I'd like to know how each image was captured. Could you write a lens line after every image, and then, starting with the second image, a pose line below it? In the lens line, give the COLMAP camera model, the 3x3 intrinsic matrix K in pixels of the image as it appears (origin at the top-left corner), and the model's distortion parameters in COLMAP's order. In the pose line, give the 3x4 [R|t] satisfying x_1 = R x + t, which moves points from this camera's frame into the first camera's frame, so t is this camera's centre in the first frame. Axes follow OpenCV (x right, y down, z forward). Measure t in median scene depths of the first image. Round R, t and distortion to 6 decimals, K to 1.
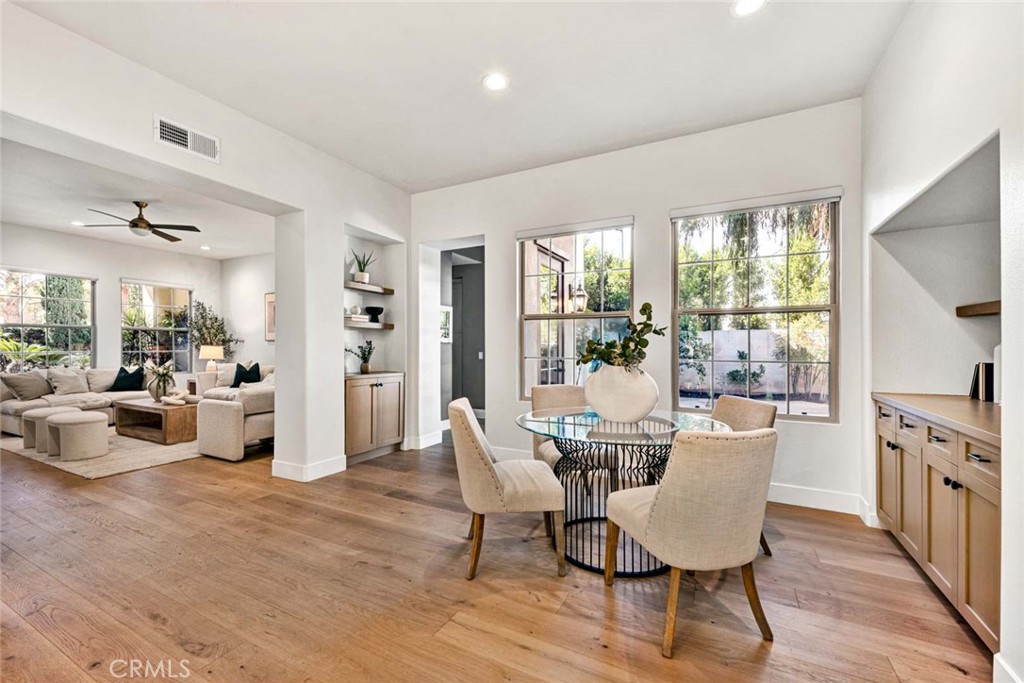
lens RADIAL K [[426.2, 0, 509.0], [0, 426.2, 349.6], [0, 0, 1]] dist [-0.000749, -0.000195]
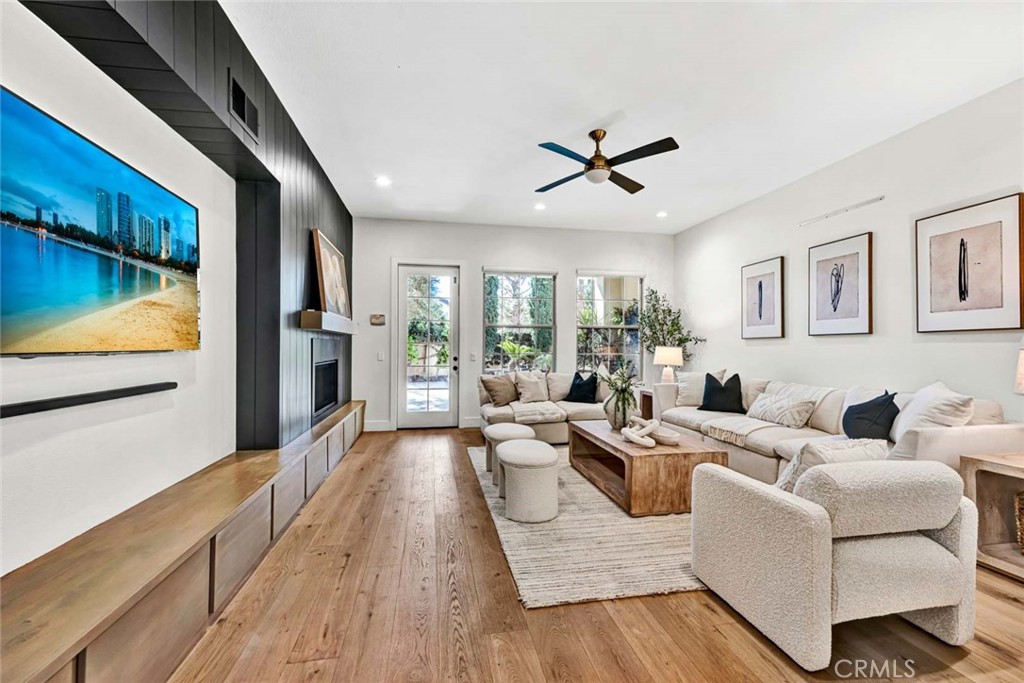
lens RADIAL K [[426.2, 0, 508.3], [0, 426.2, 346.8], [0, 0, 1]] dist [-0.000749, -0.000195]
pose [[0.620339, -0.000375, -0.784334, -0.304721], [-0.005818, 0.999970, -0.005080, -0.003737], [0.784313, 0.007715, 0.620318, 0.340478]]
